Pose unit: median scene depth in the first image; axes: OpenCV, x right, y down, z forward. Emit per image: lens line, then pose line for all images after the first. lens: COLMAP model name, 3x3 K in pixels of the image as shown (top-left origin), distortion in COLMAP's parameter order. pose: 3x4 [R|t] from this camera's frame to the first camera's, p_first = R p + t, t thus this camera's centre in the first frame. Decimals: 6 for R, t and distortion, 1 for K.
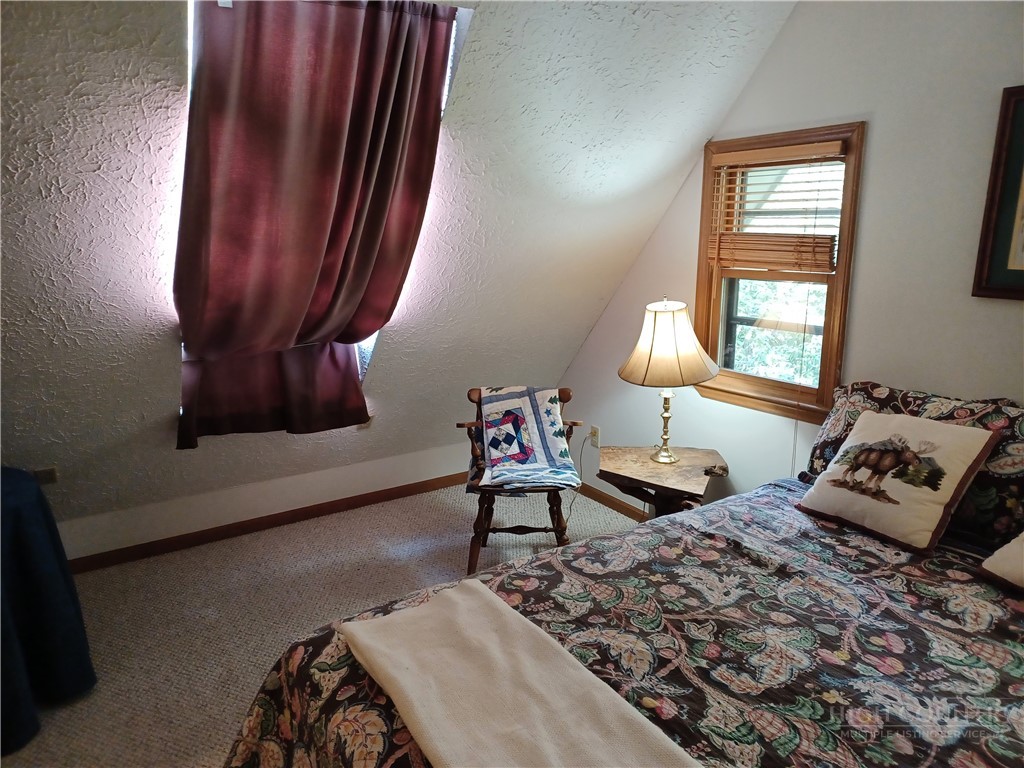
lens RADIAL K [[736.4, 0, 517.2], [0, 736.4, 384.2], [0, 0, 1]] dist [0.090382, -0.083436]
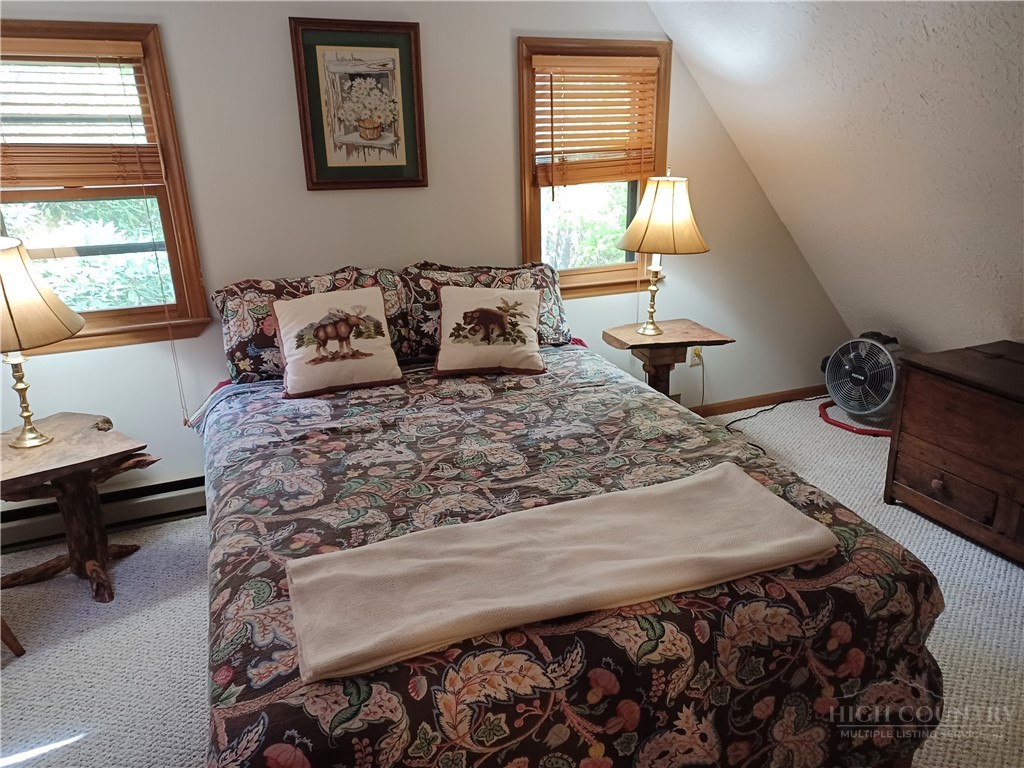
lens RADIAL K [[736.4, 0, 517.2], [0, 736.4, 384.2], [0, 0, 1]] dist [0.090382, -0.083436]
pose [[0.188451, -0.314866, 0.930240, -0.657108], [0.231764, 0.934716, 0.269429, -0.079333], [-0.954344, 0.164822, 0.249122, 0.468812]]
